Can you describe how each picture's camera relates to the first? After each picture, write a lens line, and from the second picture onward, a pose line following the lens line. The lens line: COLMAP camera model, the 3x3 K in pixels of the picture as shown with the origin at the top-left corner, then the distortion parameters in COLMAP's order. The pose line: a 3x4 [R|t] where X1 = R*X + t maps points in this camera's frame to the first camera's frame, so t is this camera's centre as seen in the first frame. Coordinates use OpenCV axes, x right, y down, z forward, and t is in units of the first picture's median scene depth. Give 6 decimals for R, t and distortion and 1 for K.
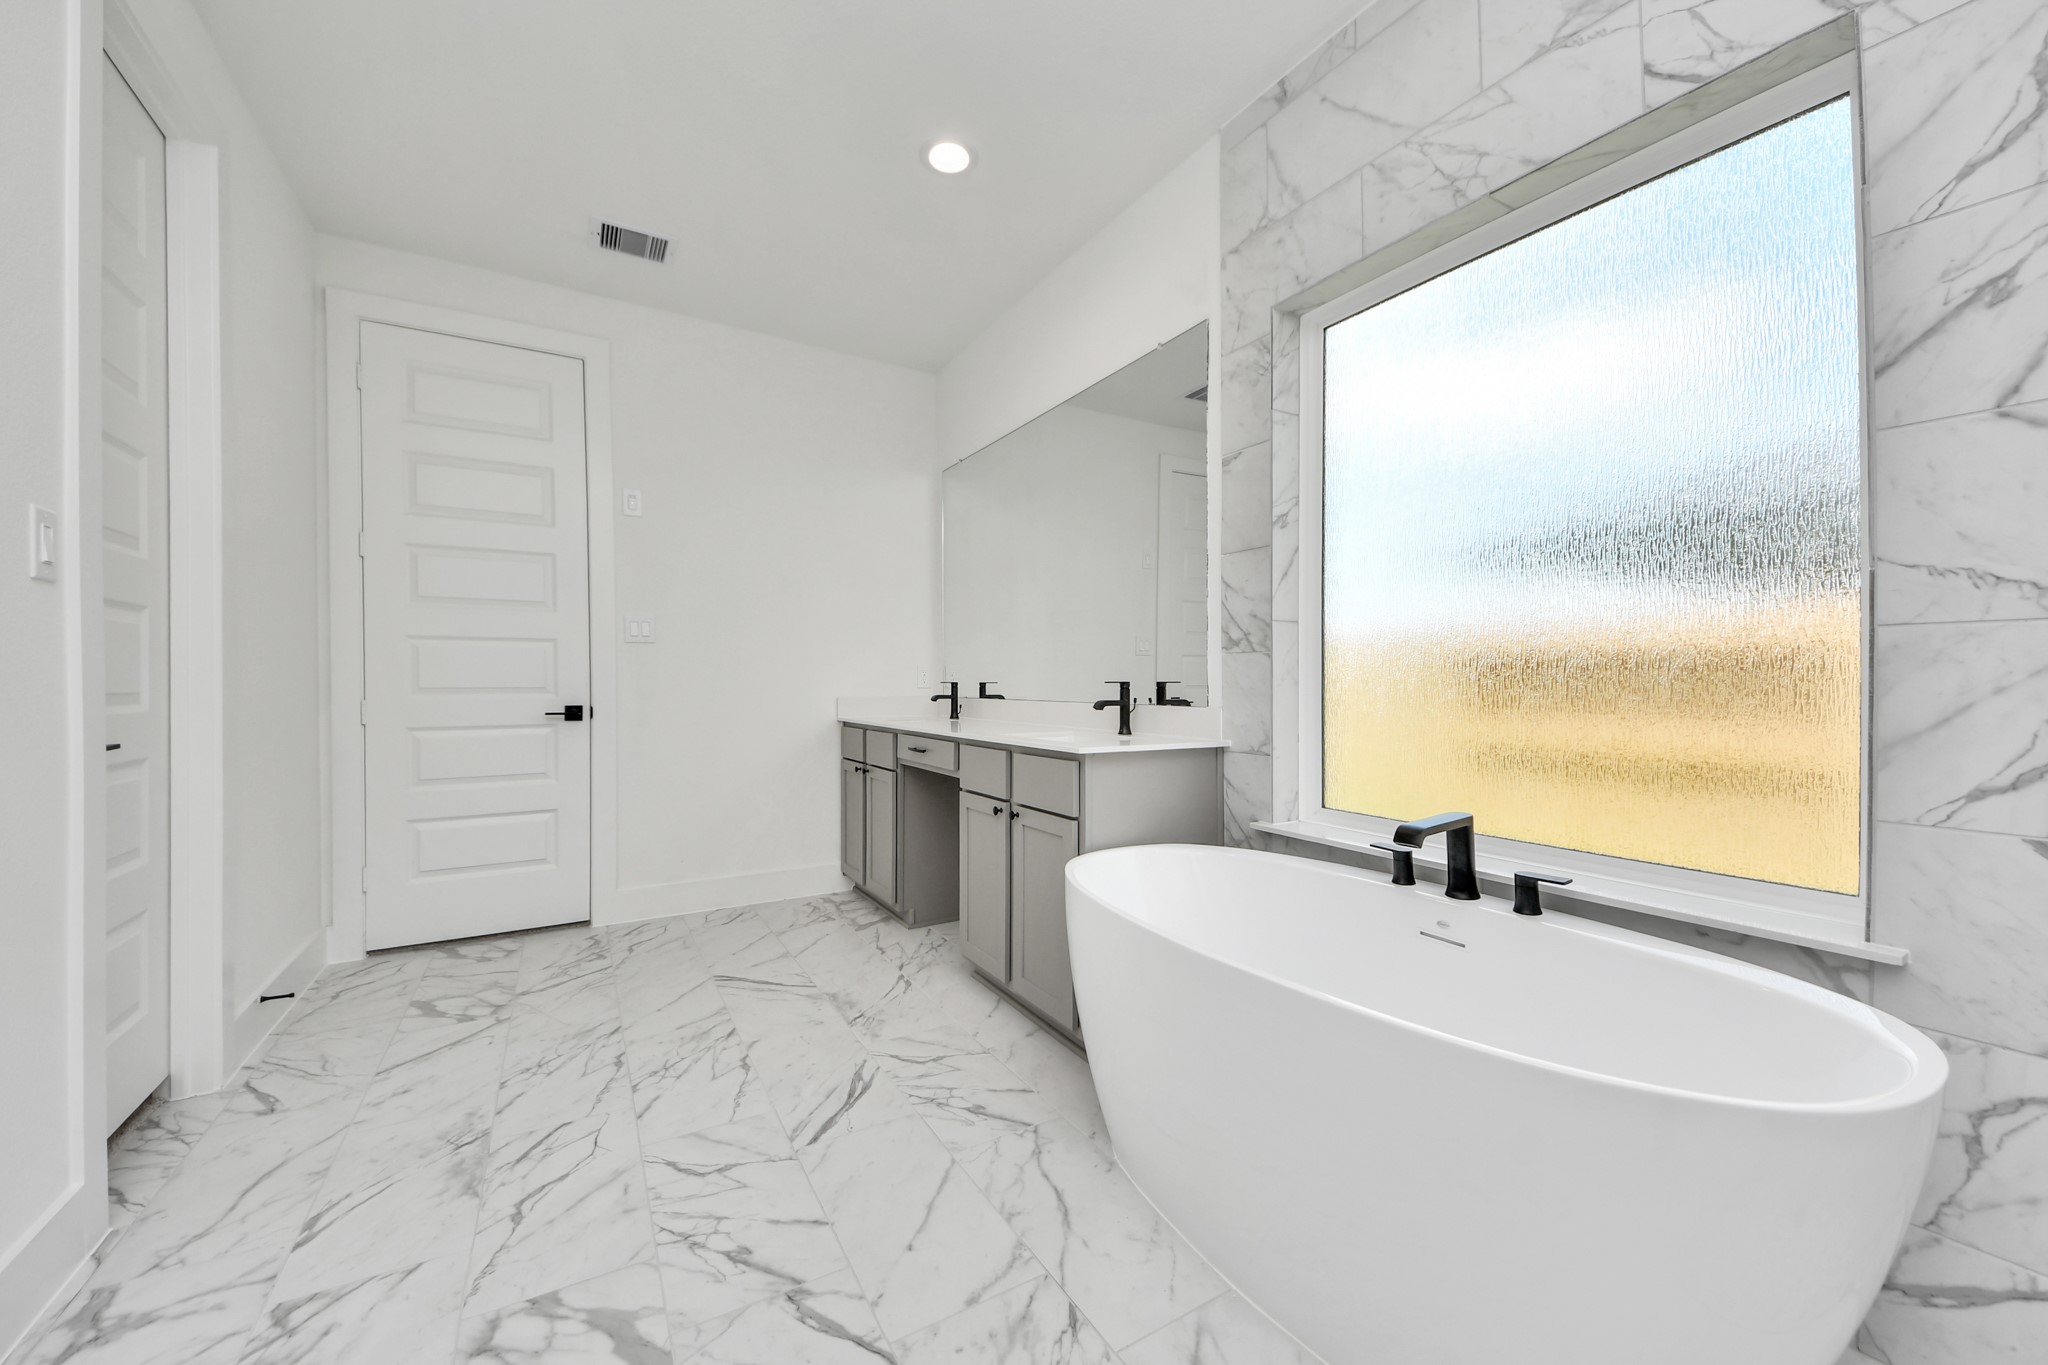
lens RADIAL K [[750.0, 0, 990.8], [0, 750.0, 691.1], [0, 0, 1]] dist [0.019145, -0.016007]
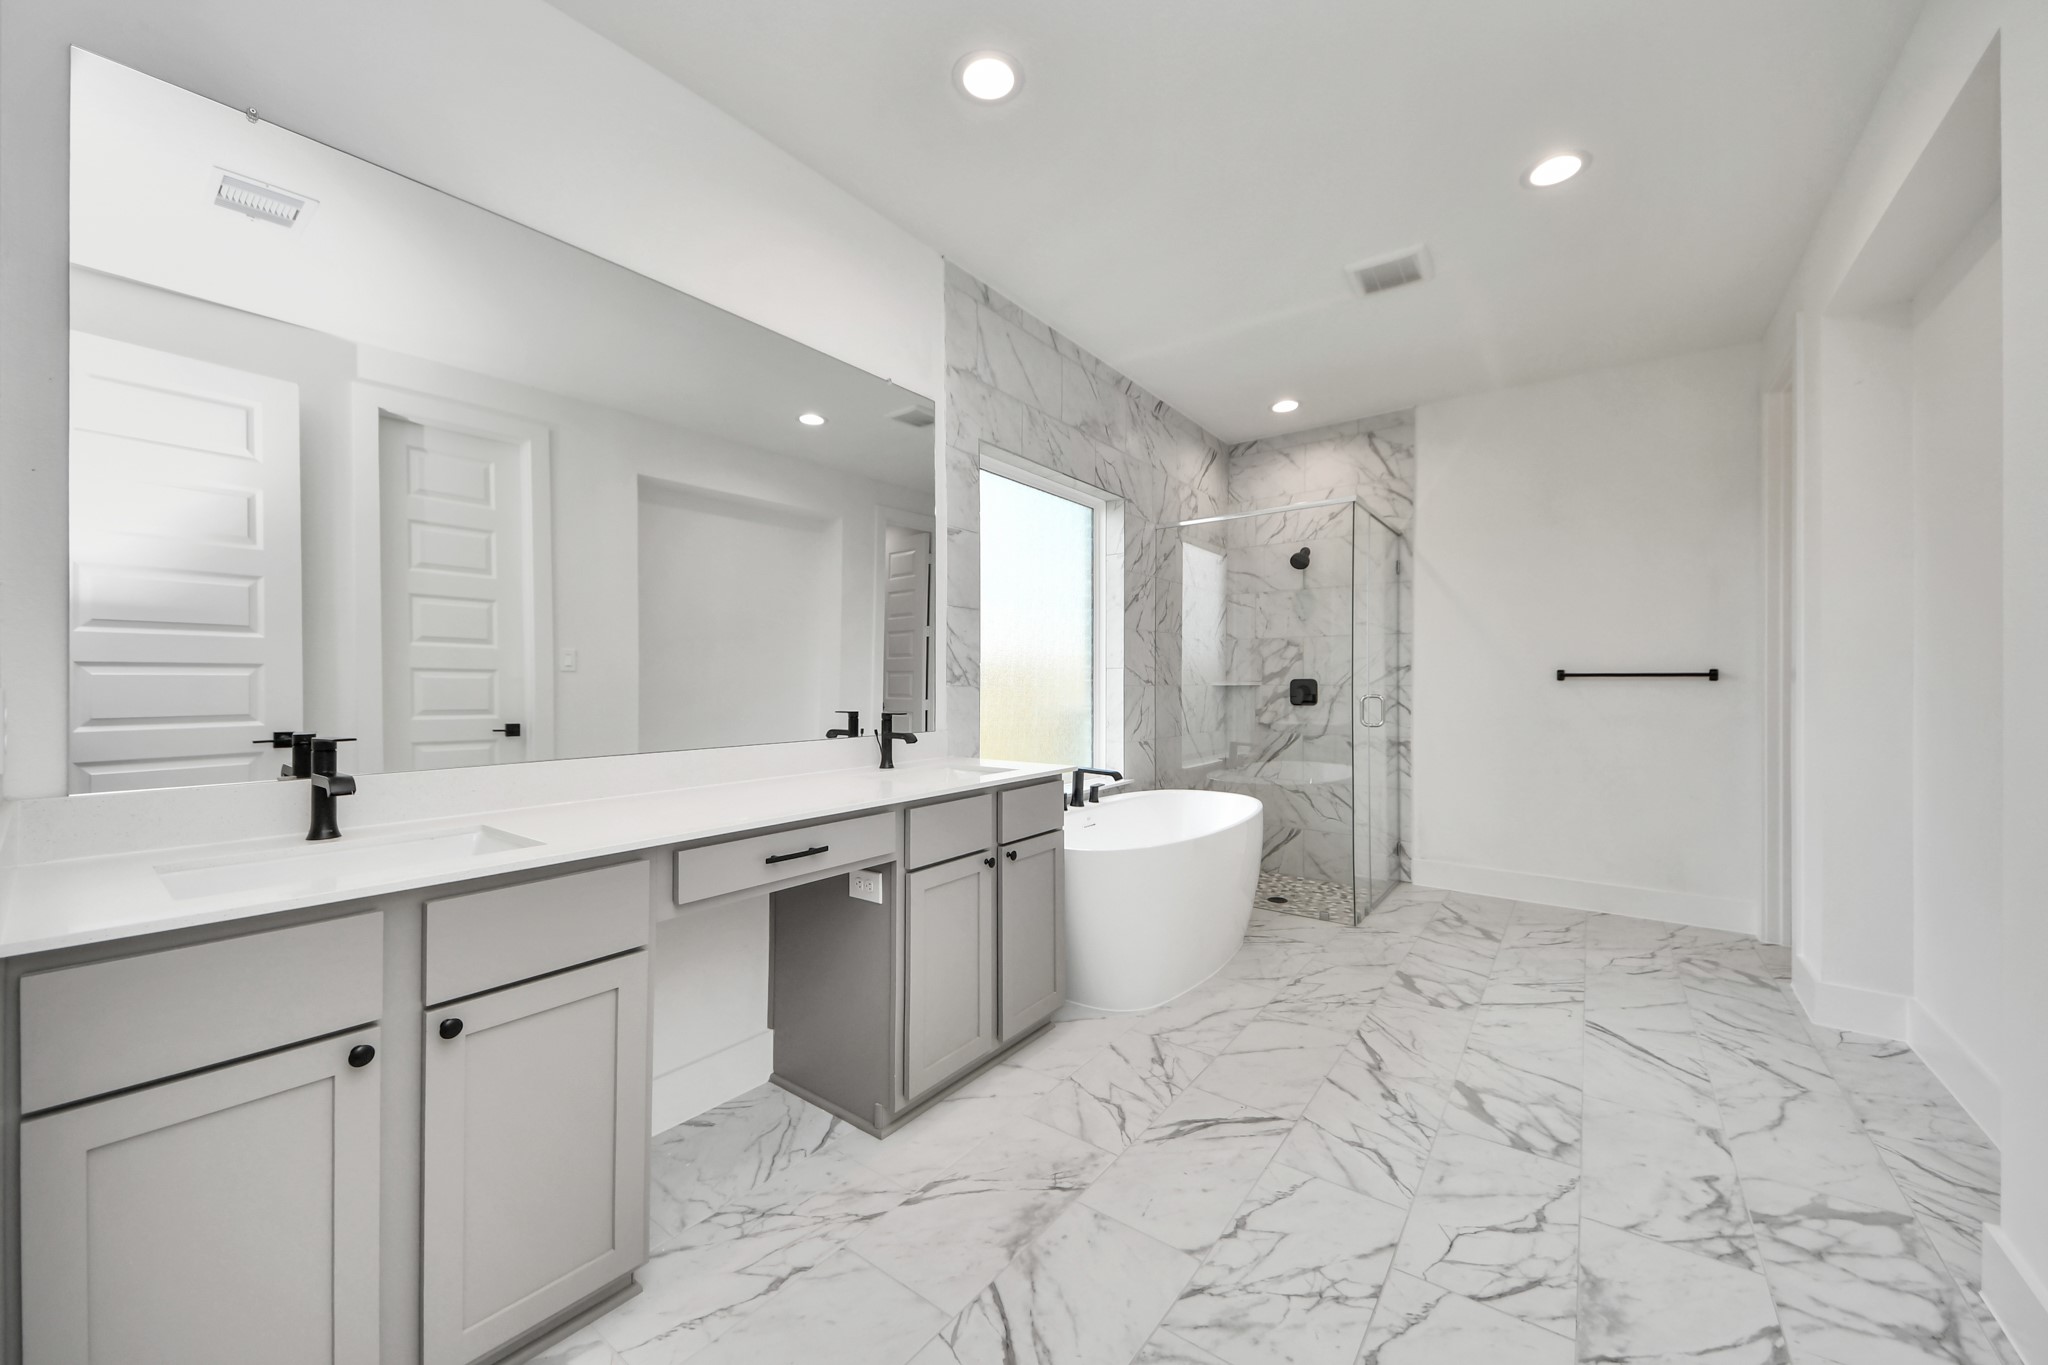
lens RADIAL K [[743.4, 0, 1024.0], [0, 743.4, 682.5], [0, 0, 1]] dist [0.017698, -0.011516]
pose [[-0.397843, -0.005196, 0.917439, -1.008772], [0.009114, 0.999912, 0.009615, -0.077972], [-0.917408, 0.012187, -0.397761, 1.610023]]
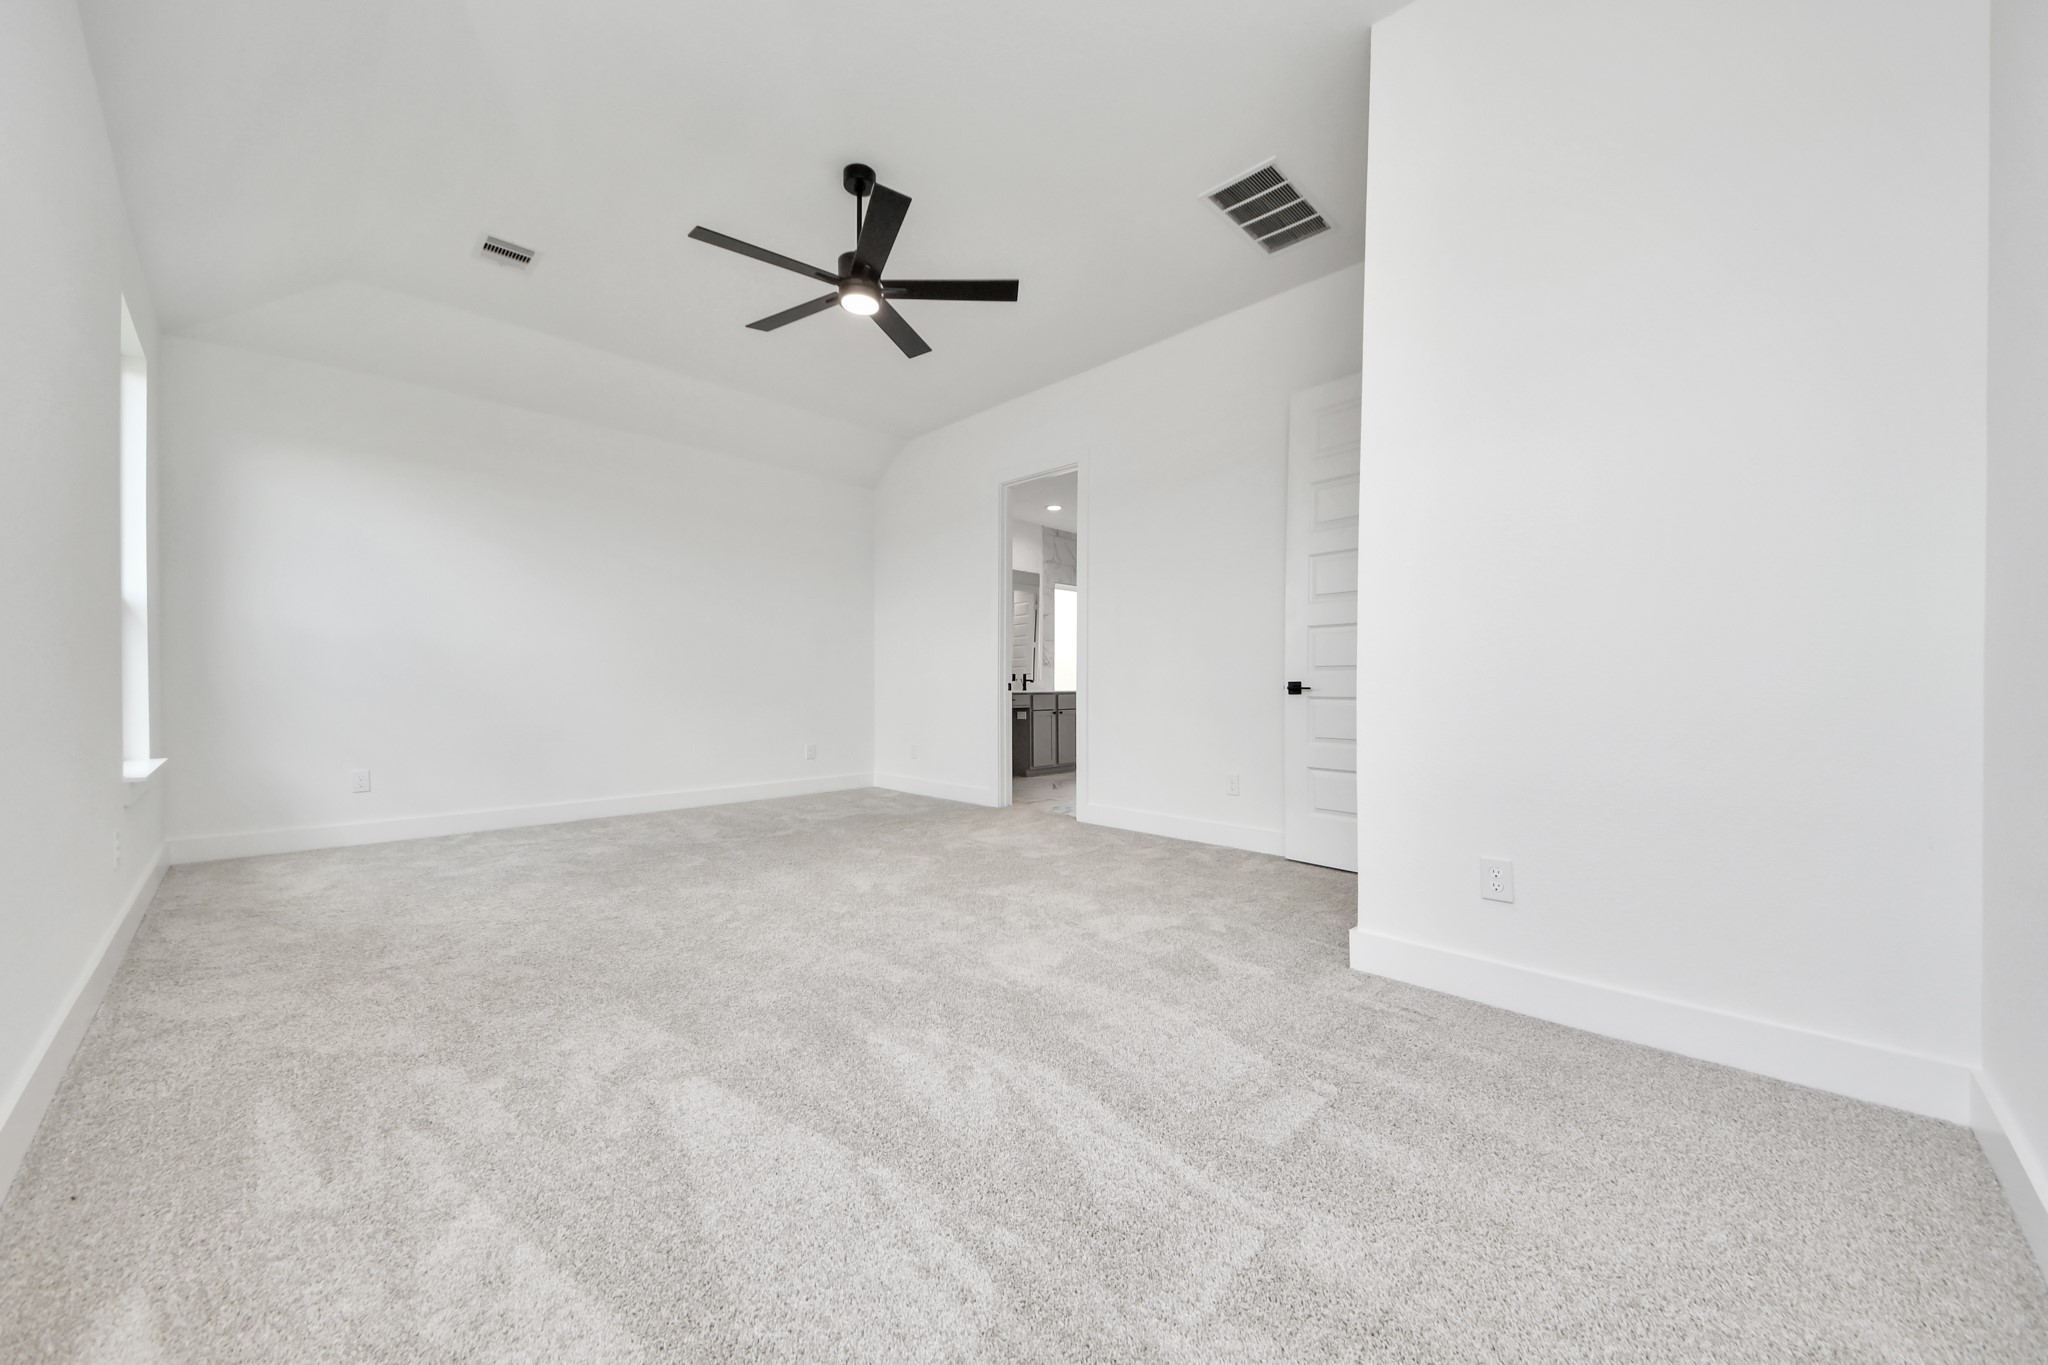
lens RADIAL K [[750.0, 0, 990.8], [0, 750.0, 691.1], [0, 0, 1]] dist [0.019145, -0.016007]
pose [[-0.229151, -0.011653, 0.973321, -3.807882], [0.010373, 0.999842, 0.014412, 0.018372], [-0.973336, 0.013399, -0.228994, 2.471684]]
